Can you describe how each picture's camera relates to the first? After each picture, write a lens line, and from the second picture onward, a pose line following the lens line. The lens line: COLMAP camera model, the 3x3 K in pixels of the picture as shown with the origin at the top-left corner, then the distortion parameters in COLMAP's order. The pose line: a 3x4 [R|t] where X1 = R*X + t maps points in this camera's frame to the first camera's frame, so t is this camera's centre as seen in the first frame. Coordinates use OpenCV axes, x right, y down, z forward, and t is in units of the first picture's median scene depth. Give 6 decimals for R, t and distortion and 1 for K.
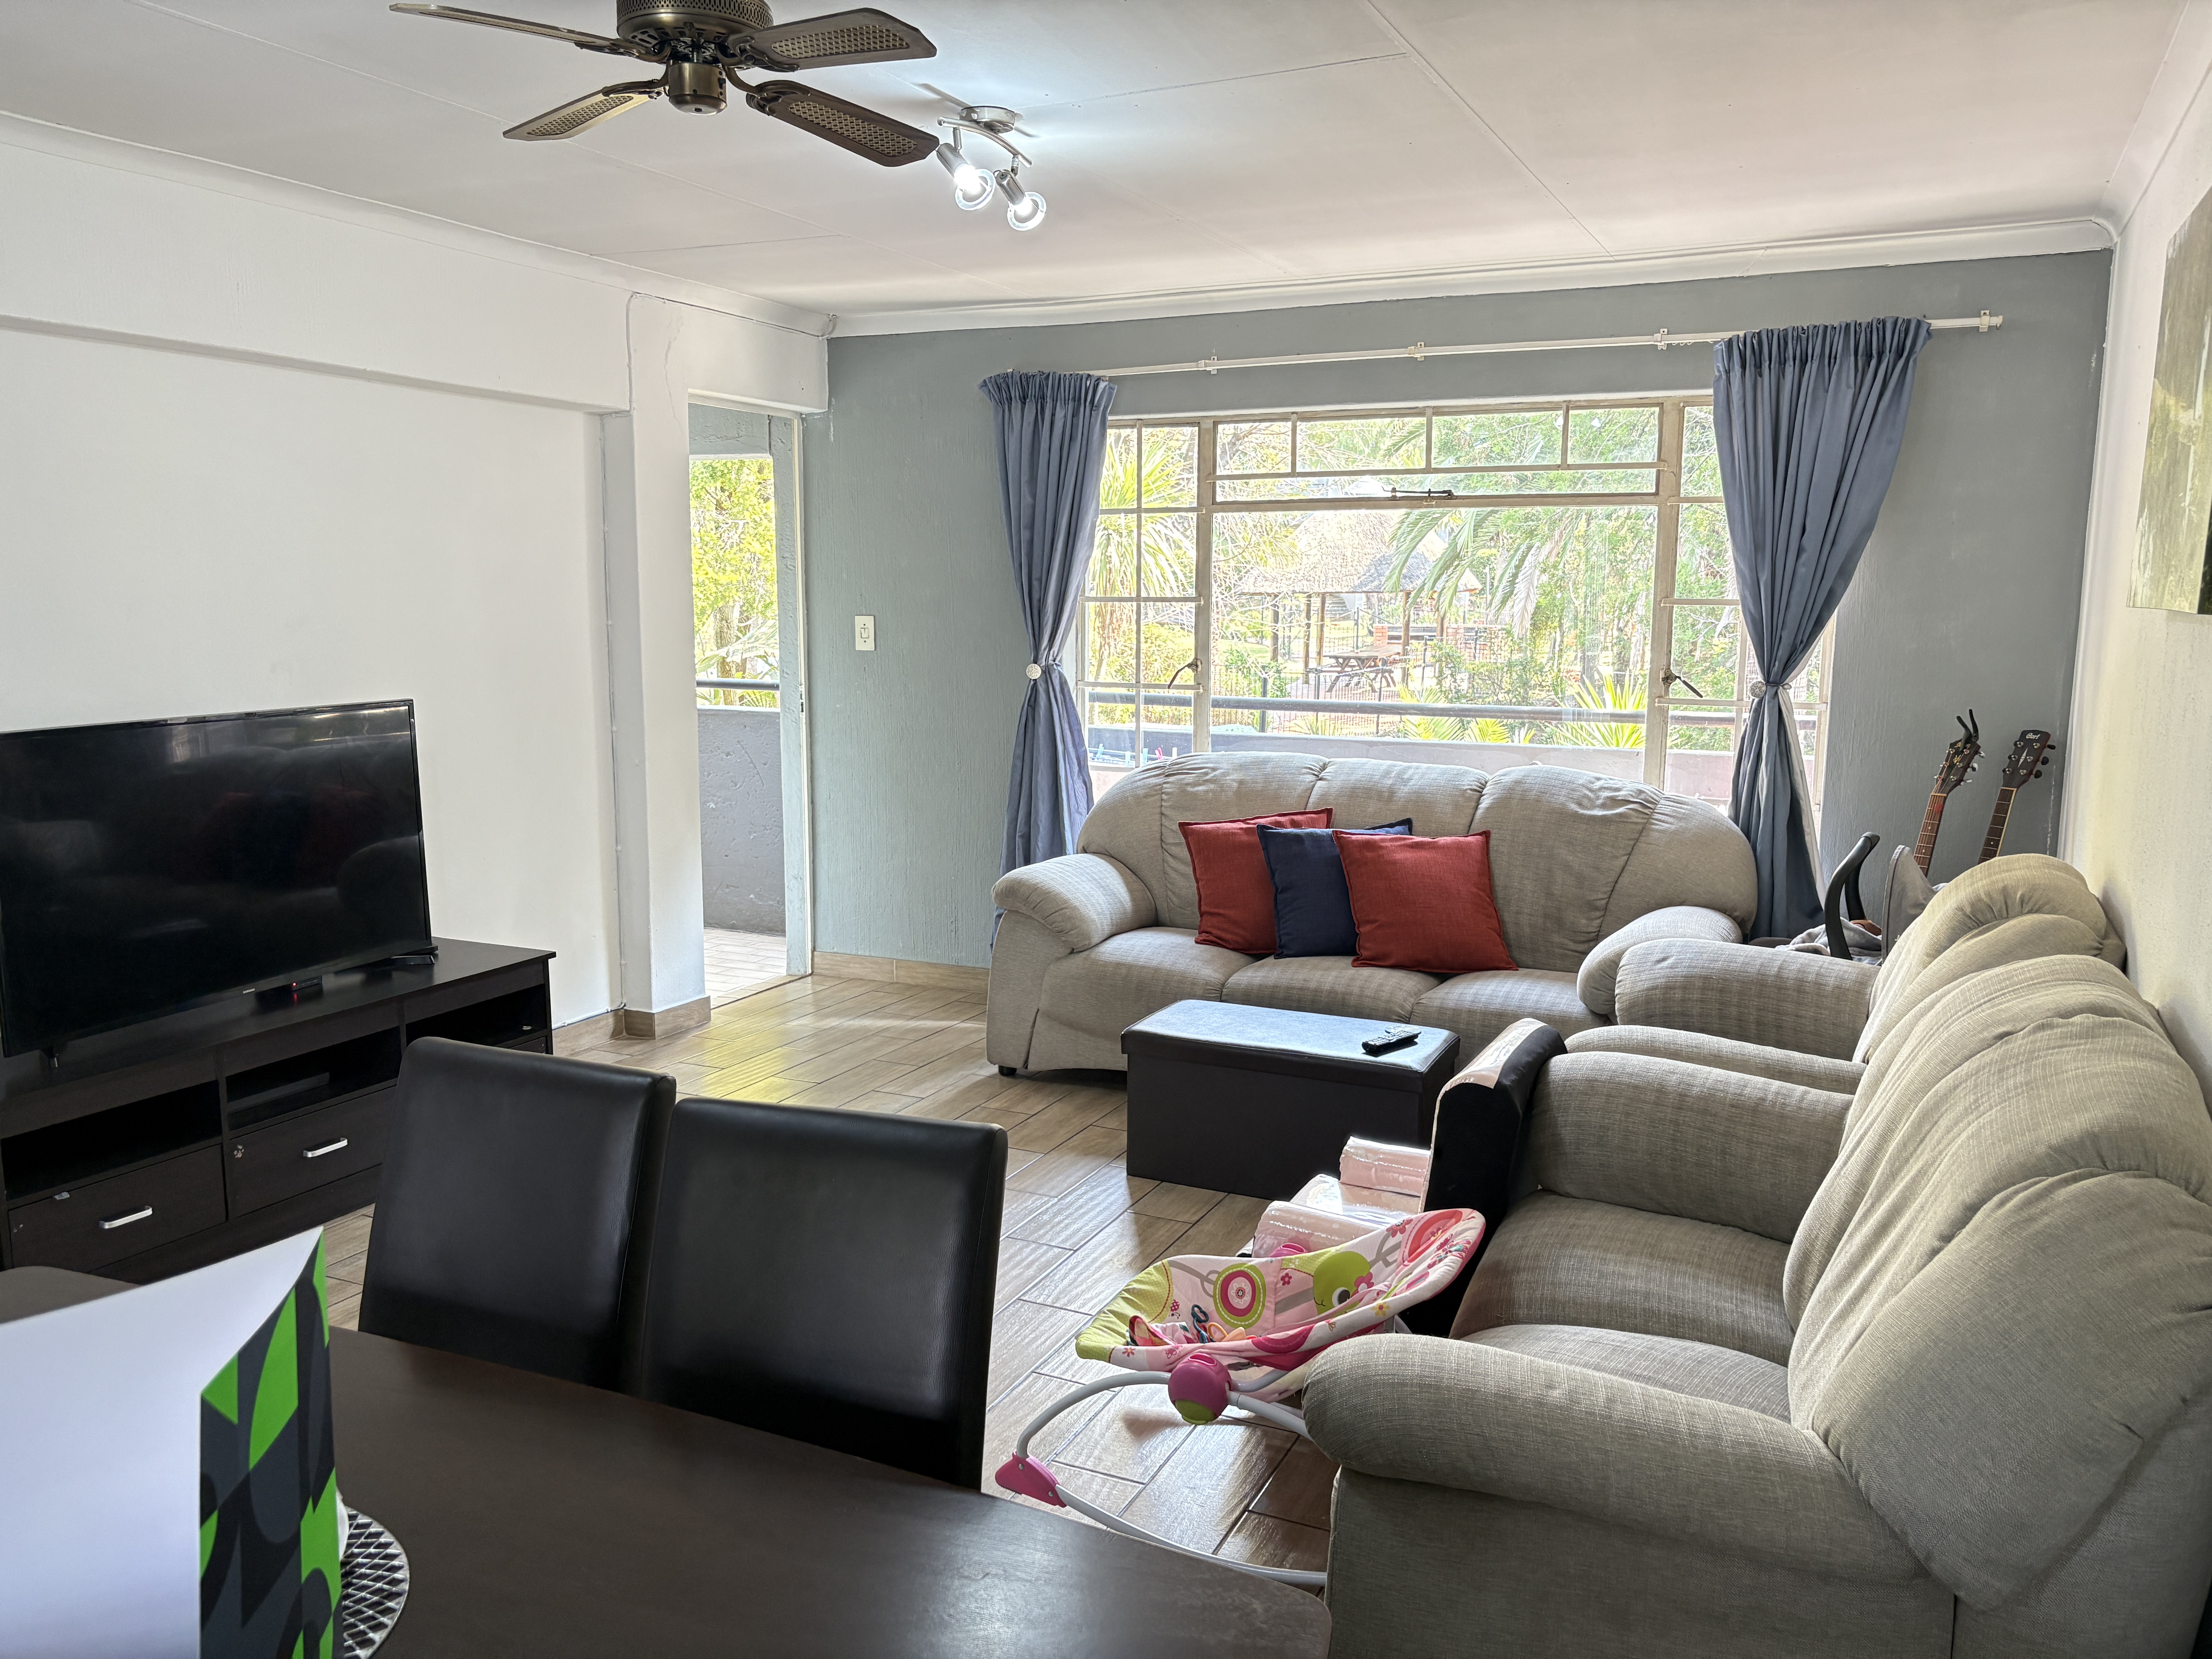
lens RADIAL K [[1684.2, 0, 1111.5], [0, 1684.2, 831.9], [0, 0, 1]] dist [0.060934, -0.065099]
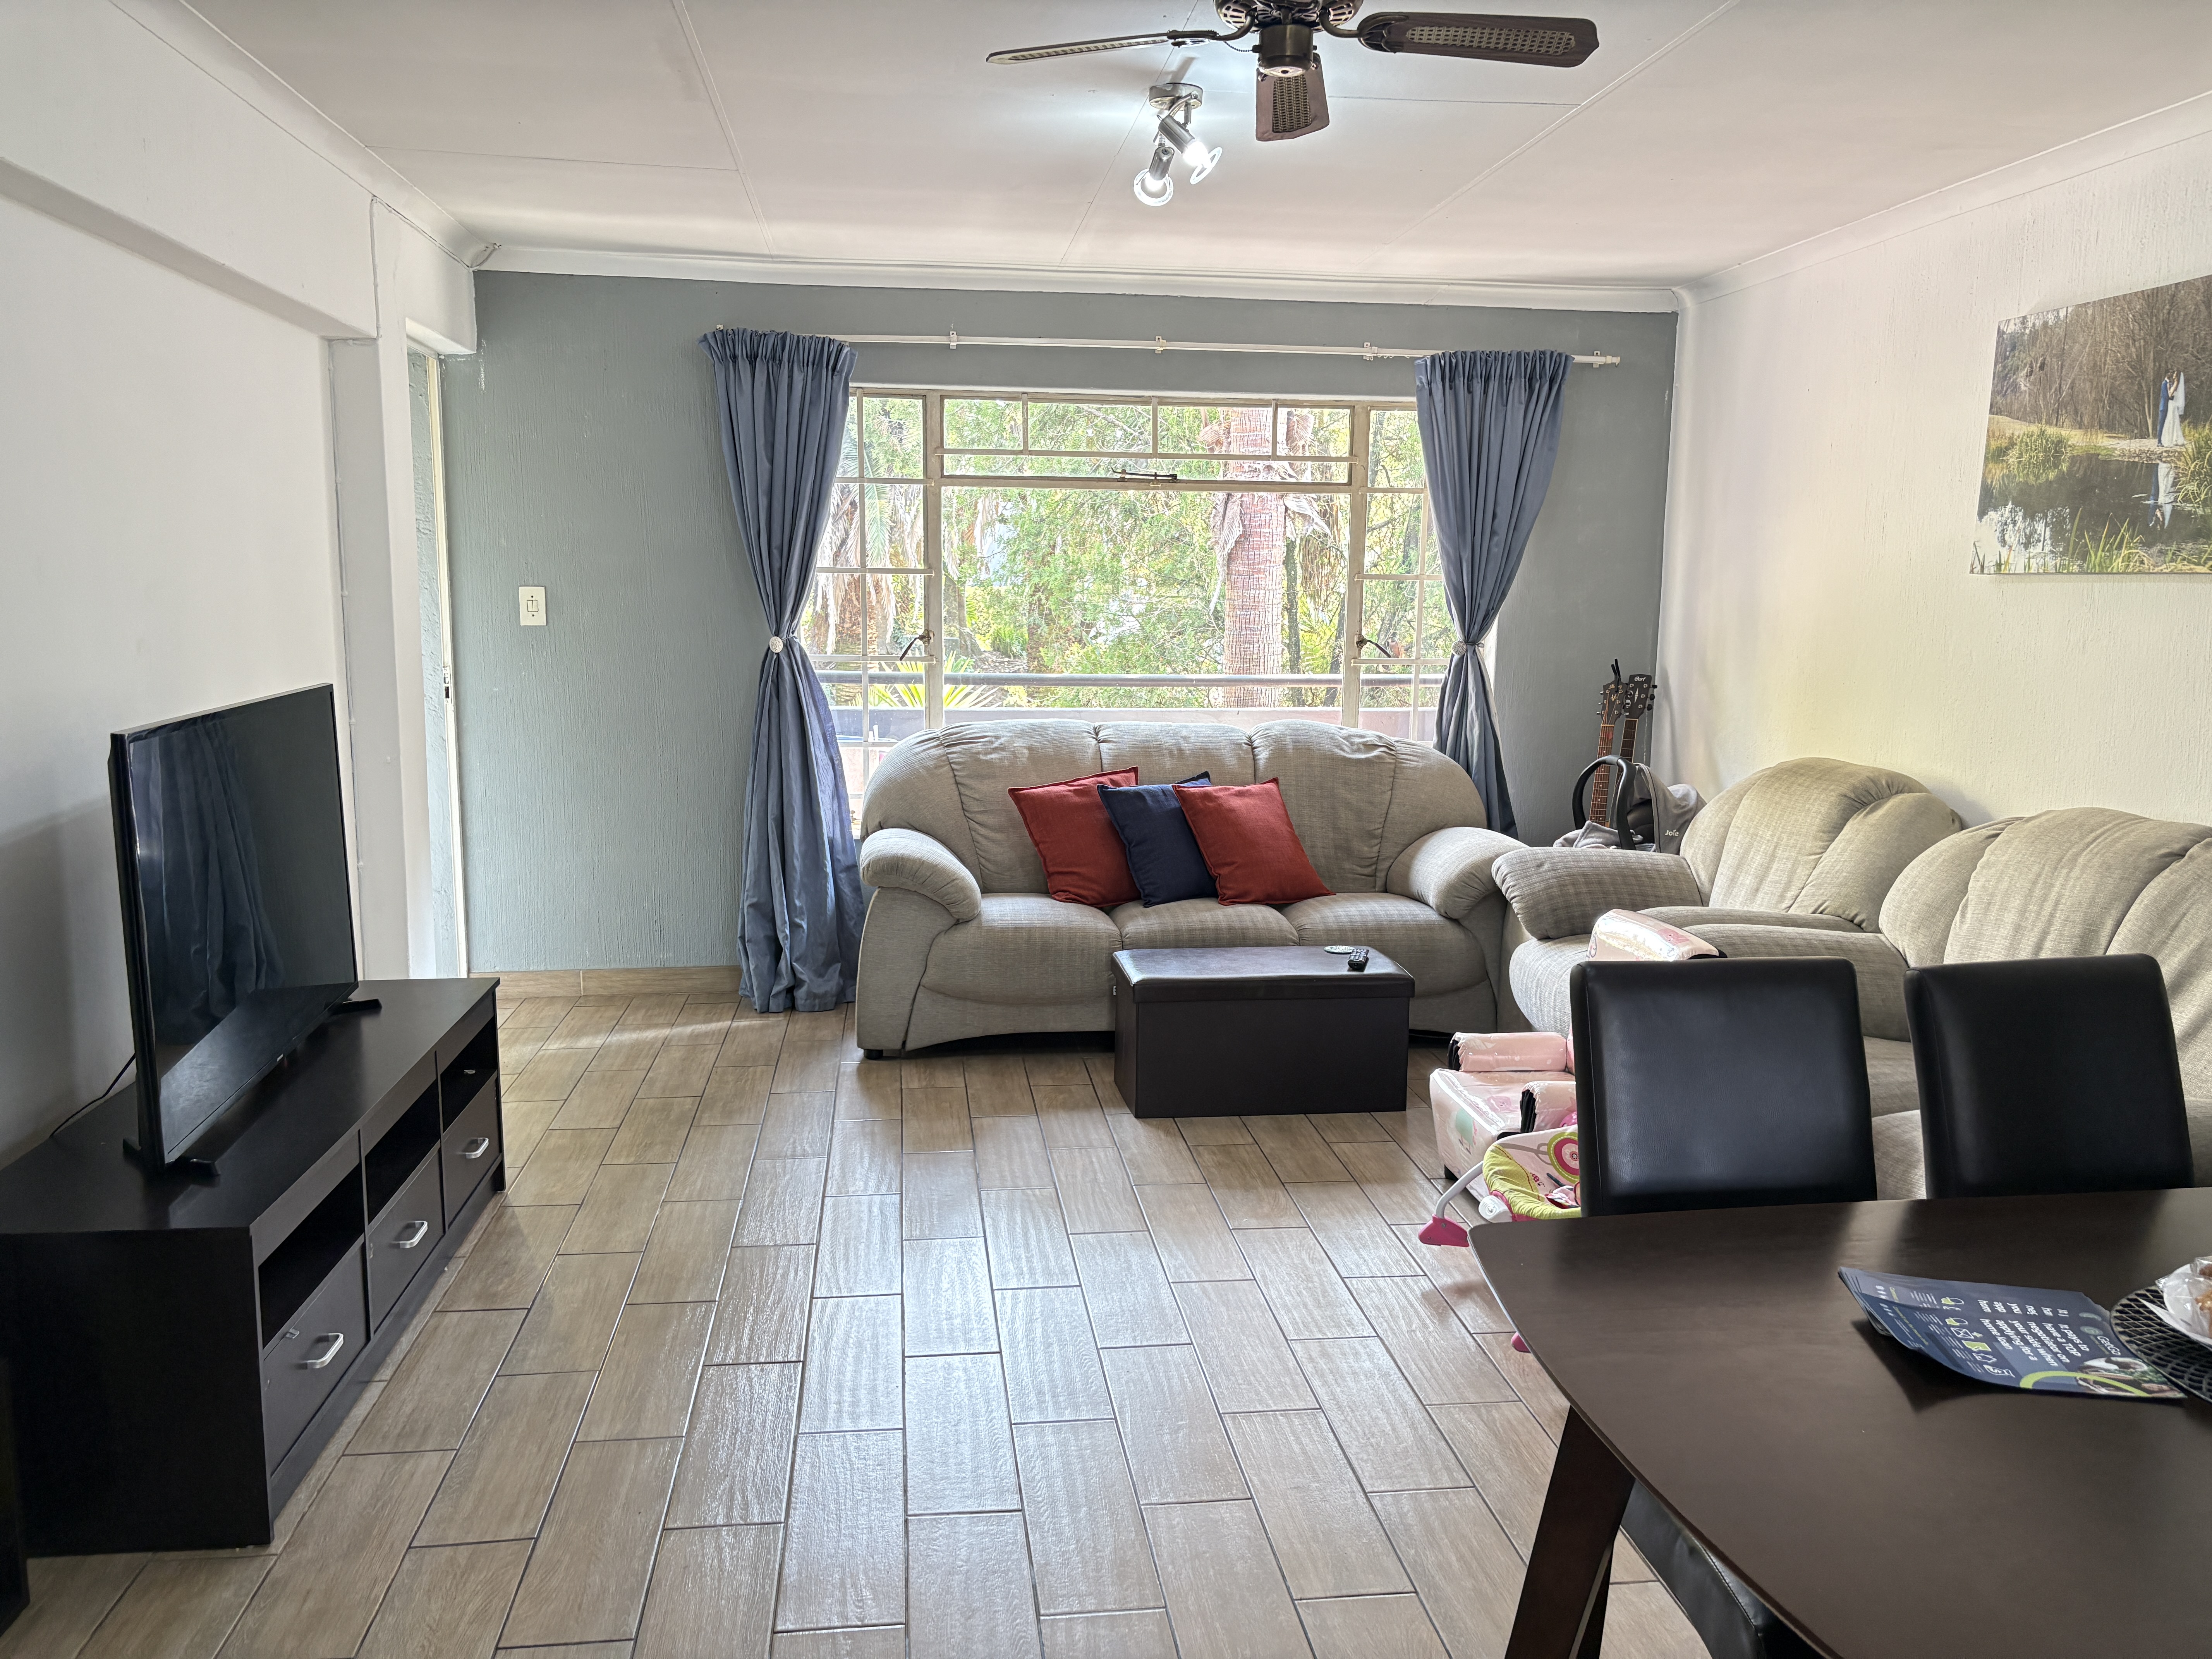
lens RADIAL K [[1684.2, 0, 1122.4], [0, 1684.2, 830.1], [0, 0, 1]] dist [0.060934, -0.065099]
pose [[0.841593, -0.074969, 0.534884, -0.448917], [0.071558, 0.997067, 0.027158, -0.003419], [-0.535351, 0.015419, 0.844489, 0.099204]]
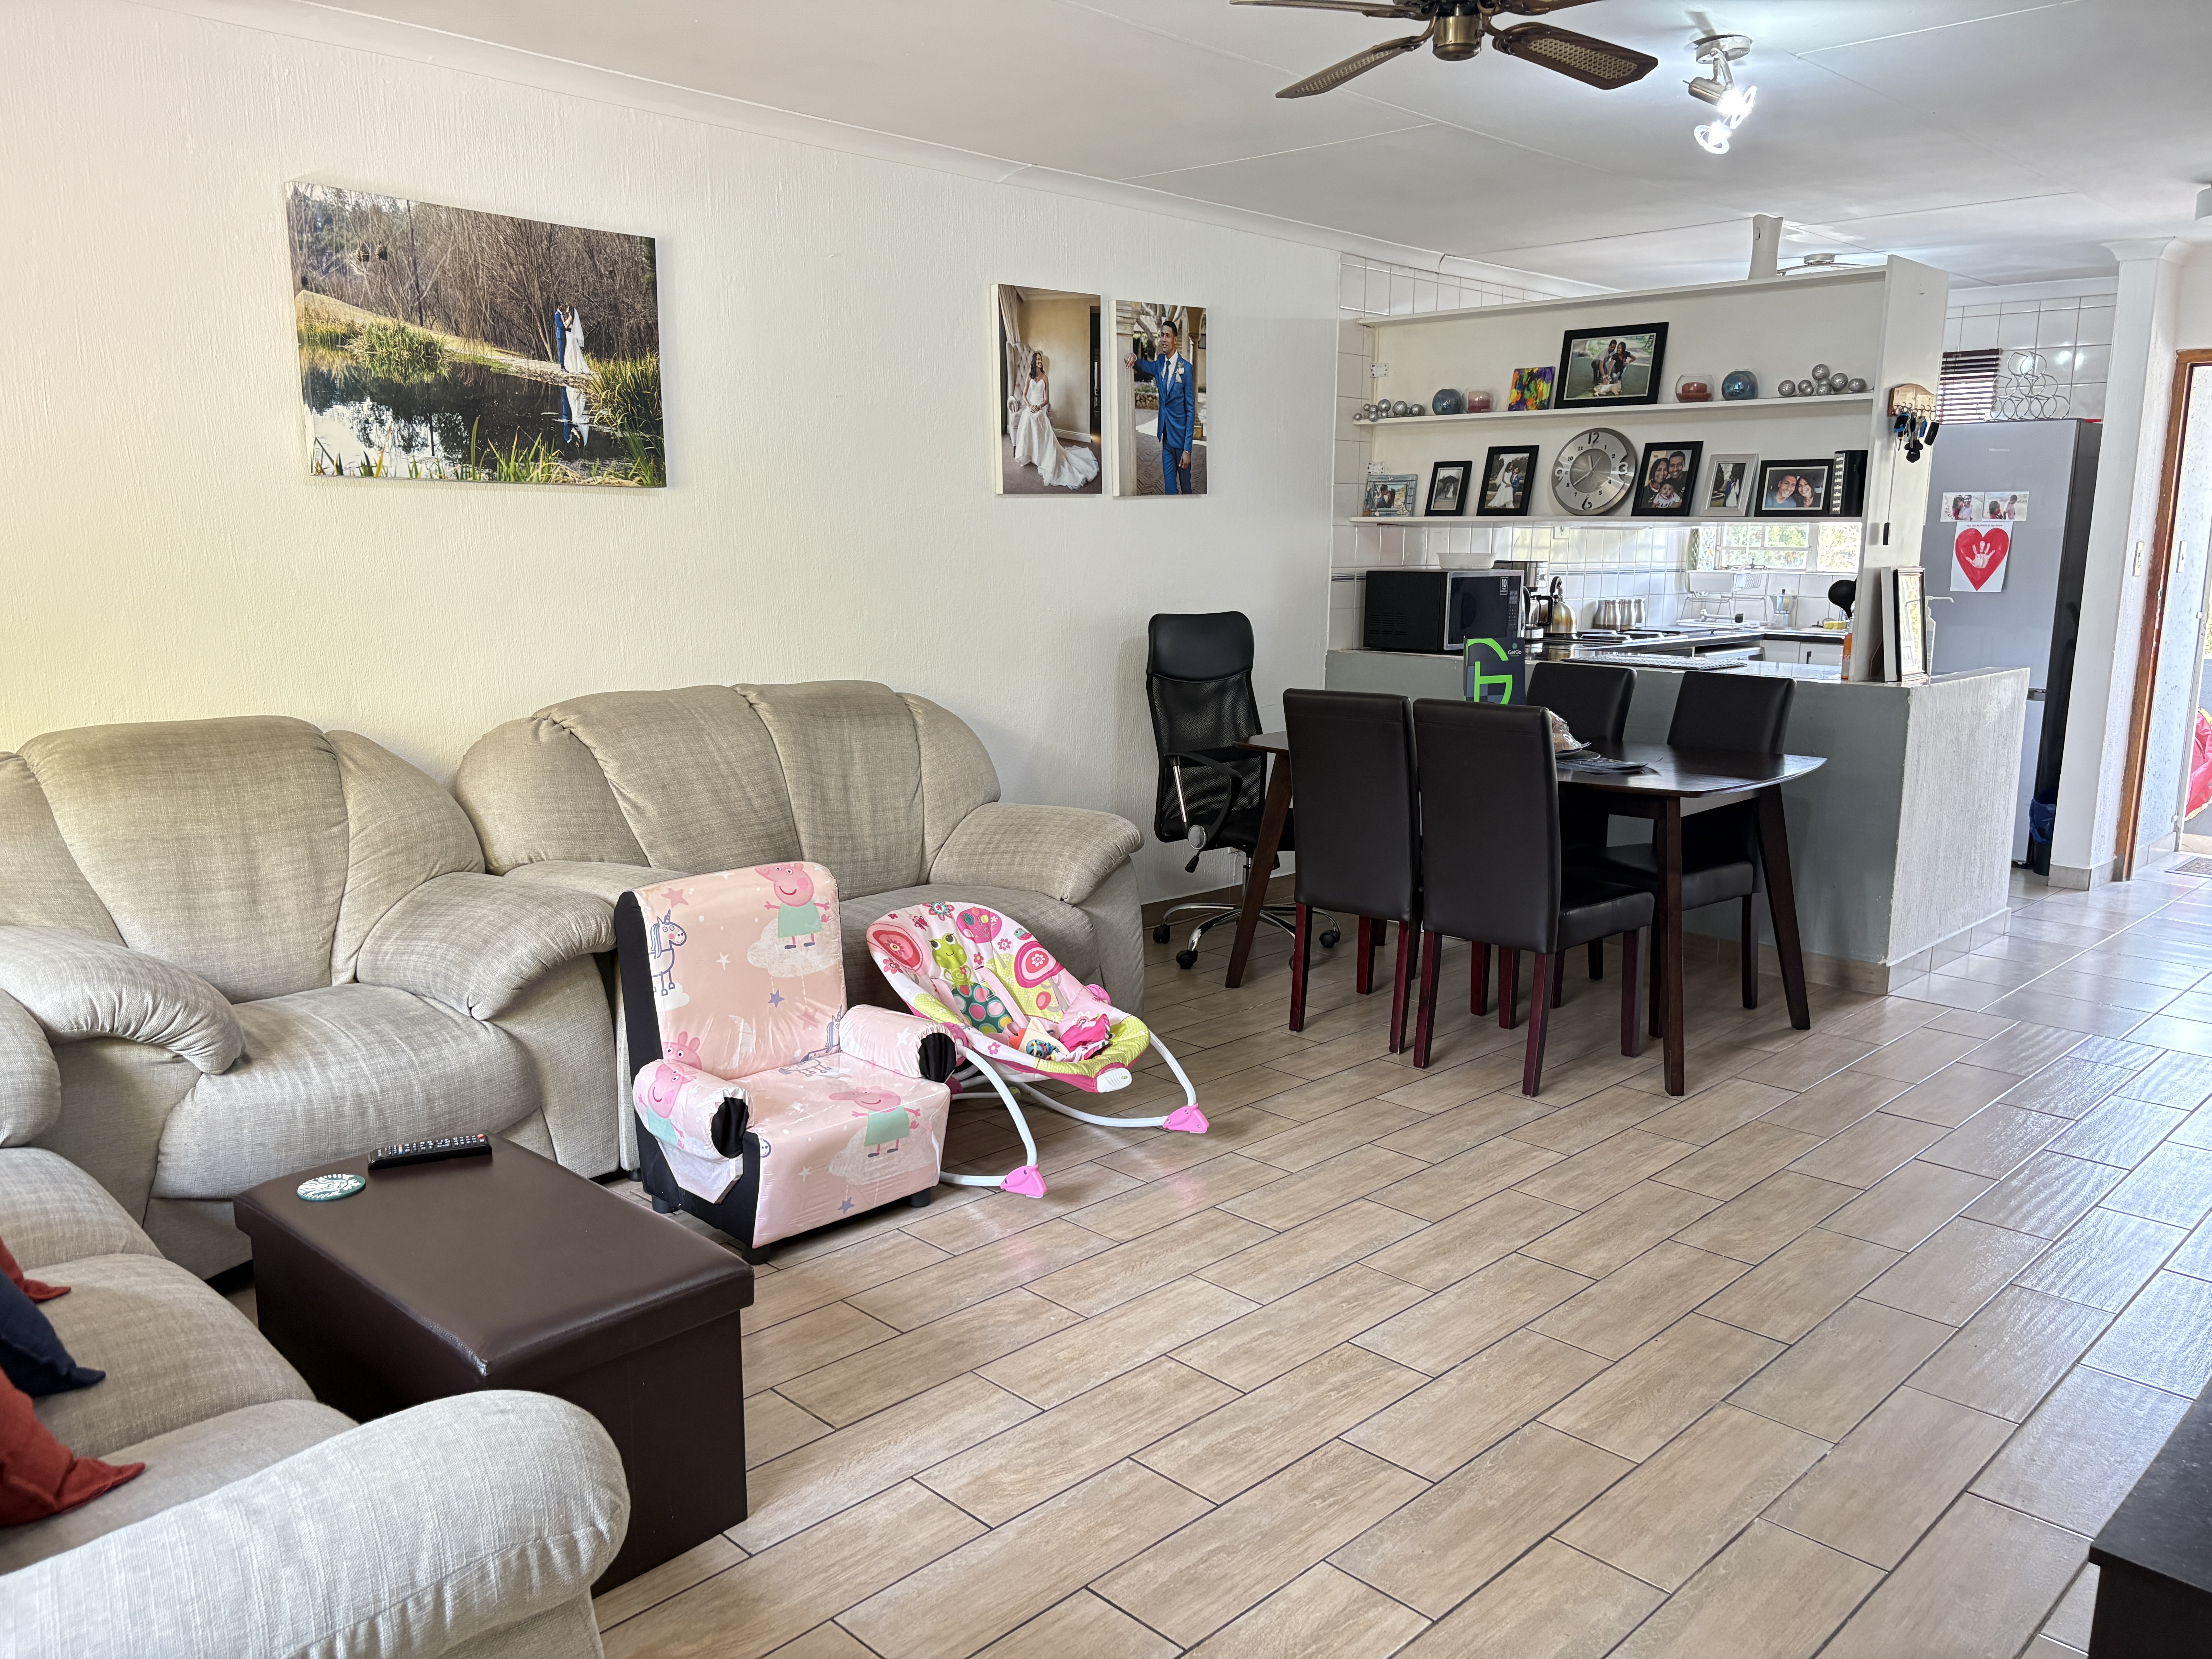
lens RADIAL K [[1684.2, 0, 1103.9], [0, 1684.2, 842.3], [0, 0, 1]] dist [0.060934, -0.065099]
pose [[-0.945216, -0.073755, 0.318005, -0.206444], [0.030940, 0.949517, 0.312186, -0.143809], [-0.324976, 0.304922, -0.895217, 1.169244]]
